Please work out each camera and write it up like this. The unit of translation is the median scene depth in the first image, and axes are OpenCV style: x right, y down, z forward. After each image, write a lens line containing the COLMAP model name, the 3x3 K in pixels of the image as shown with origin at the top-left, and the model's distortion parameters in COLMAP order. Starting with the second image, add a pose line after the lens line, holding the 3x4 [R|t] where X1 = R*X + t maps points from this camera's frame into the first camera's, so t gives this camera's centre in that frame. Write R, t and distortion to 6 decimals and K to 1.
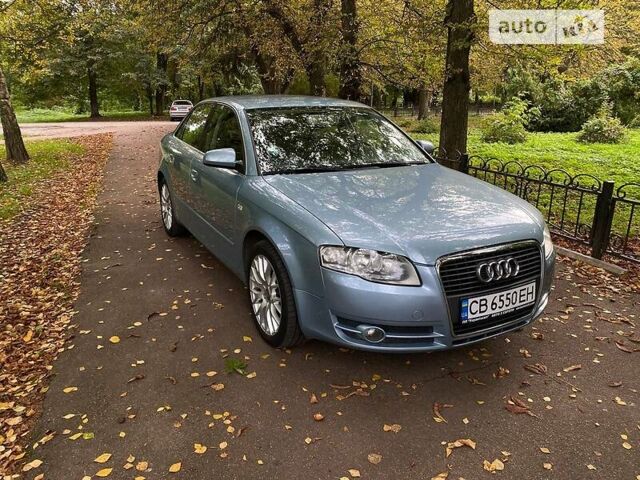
lens RADIAL K [[491.3, 0, 319.9], [0, 491.3, 241.3], [0, 0, 1]] dist [0.007596, -0.002599]
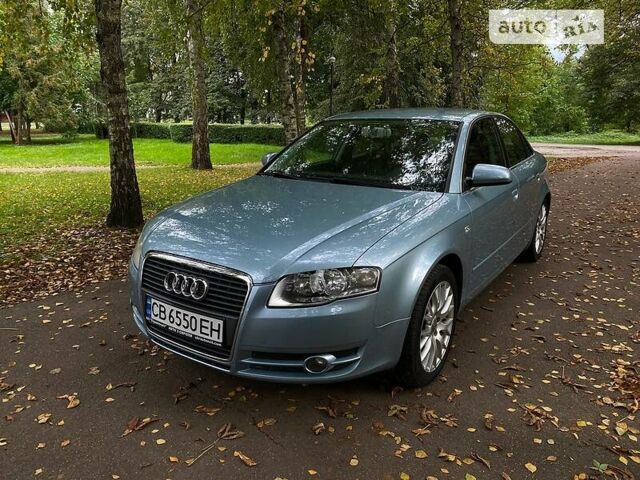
lens RADIAL K [[491.3, 0, 319.9], [0, 491.3, 241.3], [0, 0, 1]] dist [0.007596, -0.002599]
pose [[0.451779, 0.215743, -0.865651, 1.248594], [-0.254880, 0.961089, 0.106508, -0.183157], [0.854946, 0.172519, 0.489188, 0.740259]]
